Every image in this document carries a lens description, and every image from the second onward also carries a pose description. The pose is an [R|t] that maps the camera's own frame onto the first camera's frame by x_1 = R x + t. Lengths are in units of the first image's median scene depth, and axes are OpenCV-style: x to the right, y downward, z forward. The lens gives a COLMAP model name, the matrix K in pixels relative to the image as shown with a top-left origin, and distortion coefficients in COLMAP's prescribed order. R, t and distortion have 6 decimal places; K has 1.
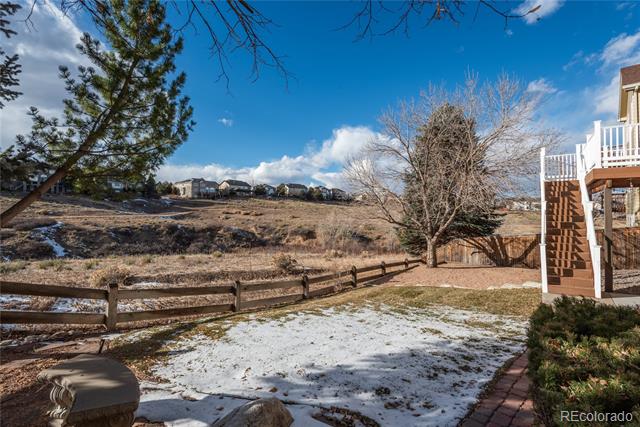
lens RADIAL K [[313.2, 0, 320.9], [0, 313.2, 215.8], [0, 0, 1]] dist [0.016217, -0.000349]
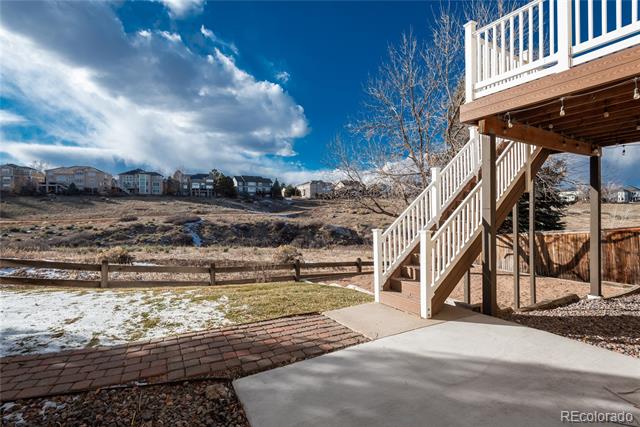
lens RADIAL K [[311.3, 0, 316.5], [0, 311.3, 212.8], [0, 0, 1]] dist [0.013675, 0.000294]
pose [[0.906777, -0.005779, -0.421570, 0.111840], [0.001321, 0.999940, -0.010865, 0.007778], [0.421608, 0.009295, 0.906731, 0.044222]]
